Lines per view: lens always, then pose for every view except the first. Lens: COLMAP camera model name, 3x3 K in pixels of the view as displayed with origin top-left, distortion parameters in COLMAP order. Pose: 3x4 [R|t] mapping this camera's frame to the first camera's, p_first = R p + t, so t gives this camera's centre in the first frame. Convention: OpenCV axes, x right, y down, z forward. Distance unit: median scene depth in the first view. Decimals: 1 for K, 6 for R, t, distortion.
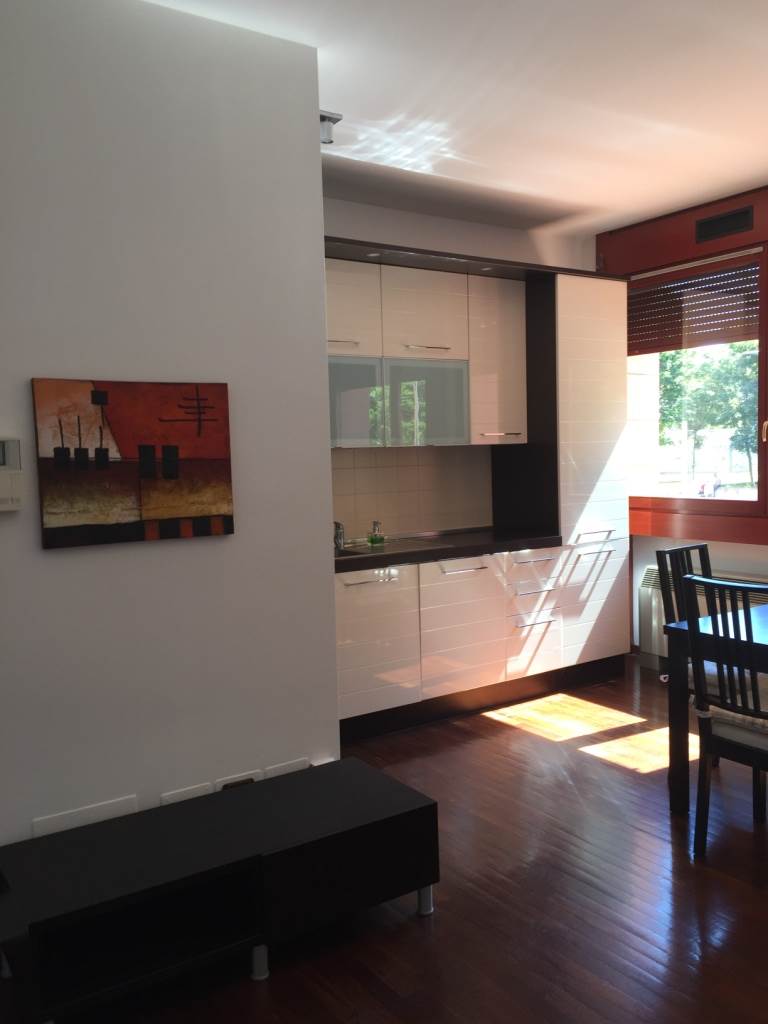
lens RADIAL K [[872.1, 0, 381.8], [0, 872.1, 507.9], [0, 0, 1]] dist [0.076318, -0.095513]
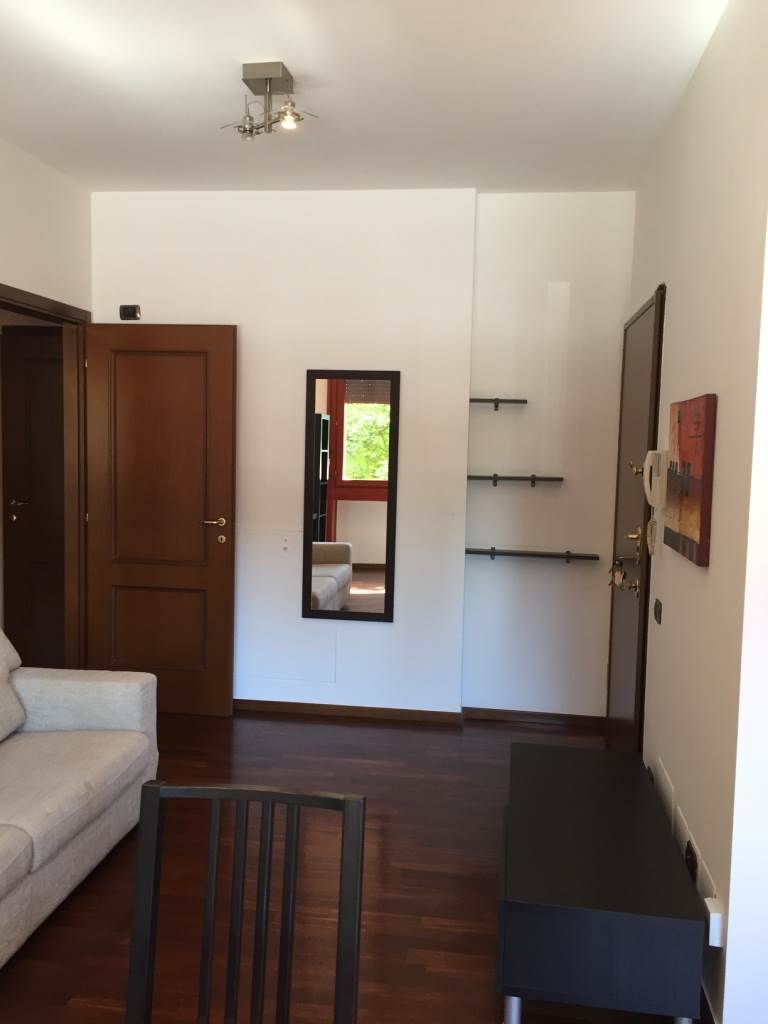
lens RADIAL K [[867.5, 0, 382.9], [0, 867.5, 508.3], [0, 0, 1]] dist [0.077874, -0.094250]
pose [[-0.673226, 0.067306, -0.736367, 0.431645], [-0.056696, 0.988218, 0.142161, -0.084767], [0.737260, 0.137456, -0.661479, 0.847271]]
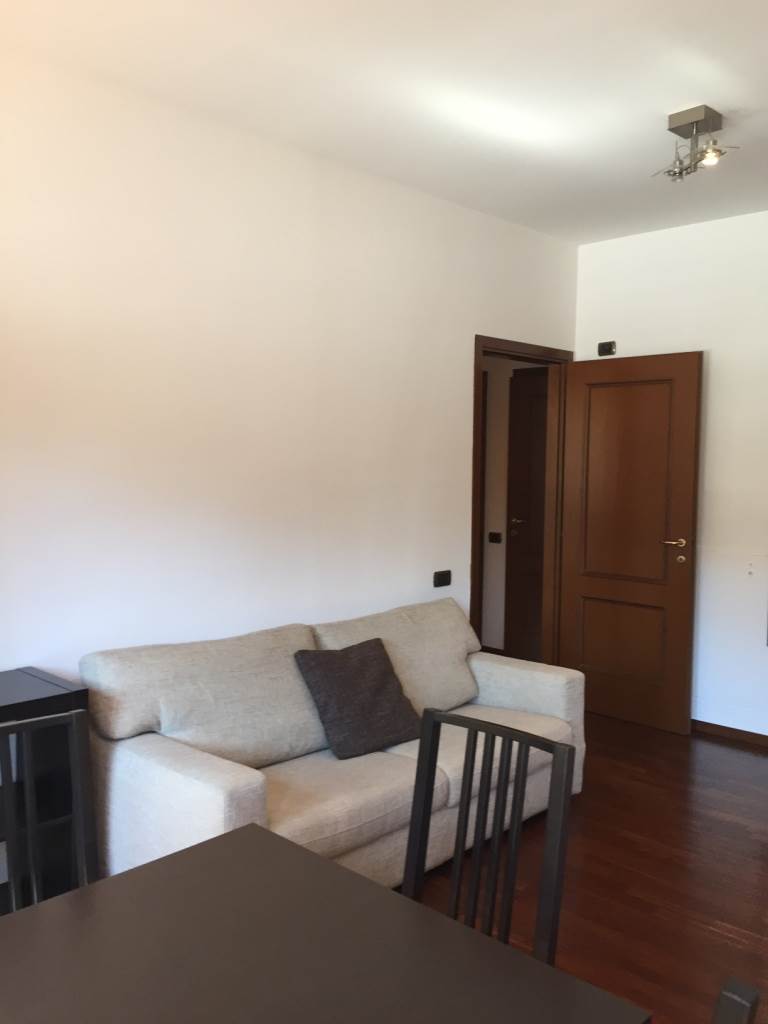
lens RADIAL K [[865.5, 0, 387.6], [0, 865.5, 505.0], [0, 0, 1]] dist [0.090308, -0.119568]
pose [[-0.977431, 0.025079, -0.209763, 0.374228], [-0.001188, 0.992260, 0.124170, -0.088522], [0.211253, 0.121617, -0.969836, 0.975428]]
